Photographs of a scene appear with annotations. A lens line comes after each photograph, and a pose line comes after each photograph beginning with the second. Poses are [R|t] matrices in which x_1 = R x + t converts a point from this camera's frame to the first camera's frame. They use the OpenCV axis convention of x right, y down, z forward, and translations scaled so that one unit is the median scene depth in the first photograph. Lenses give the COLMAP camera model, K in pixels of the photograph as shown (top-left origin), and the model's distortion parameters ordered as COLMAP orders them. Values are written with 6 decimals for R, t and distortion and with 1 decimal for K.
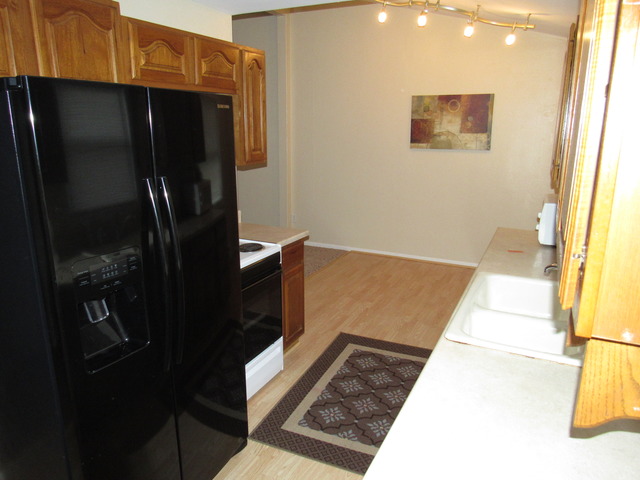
lens RADIAL K [[456.2, 0, 322.5], [0, 456.2, 235.2], [0, 0, 1]] dist [-0.030348, 0.013673]
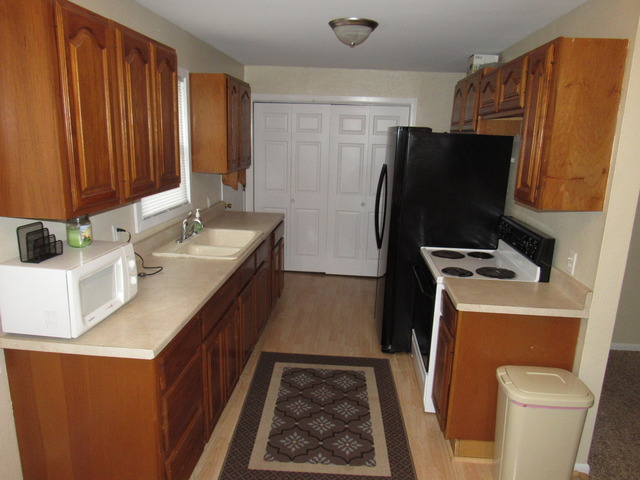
lens RADIAL K [[456.2, 0, 319.6], [0, 456.2, 240.6], [0, 0, 1]] dist [-0.030348, 0.013673]
pose [[0.929778, -0.057494, 0.363603, -0.218833], [0.057502, 0.998287, 0.010812, -0.027791], [-0.363602, 0.010855, 0.931491, 0.080417]]
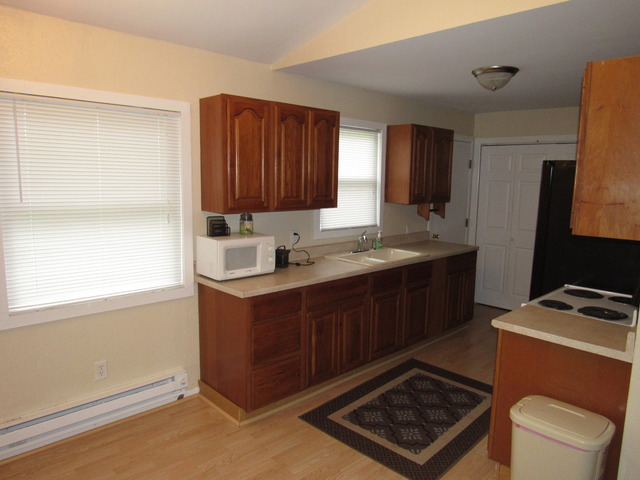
lens RADIAL K [[456.2, 0, 320.7], [0, 456.2, 239.3], [0, 0, 1]] dist [-0.030348, 0.013673]
pose [[0.940409, 0.064160, -0.333937, 0.219732], [-0.096961, 0.991865, -0.082483, 0.050444], [0.325928, 0.109947, 0.938980, -0.151835]]
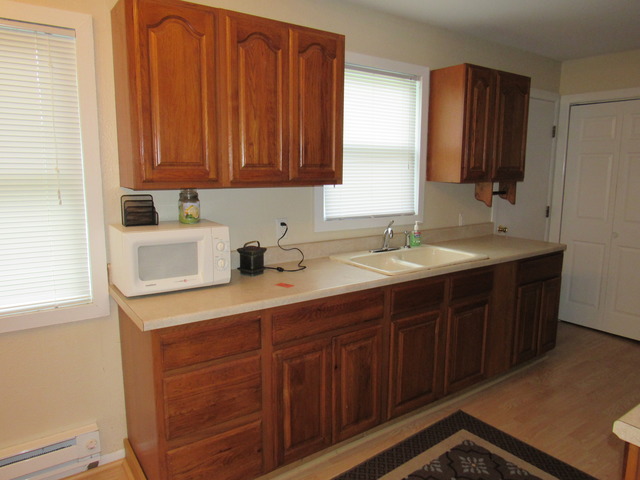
lens RADIAL K [[456.2, 0, 323.4], [0, 456.2, 238.1], [0, 0, 1]] dist [-0.030348, 0.013673]
pose [[0.881627, 0.076722, -0.465670, 0.201303], [-0.116165, 0.991619, -0.056552, 0.005756], [0.457428, 0.103952, 0.883150, 0.276168]]
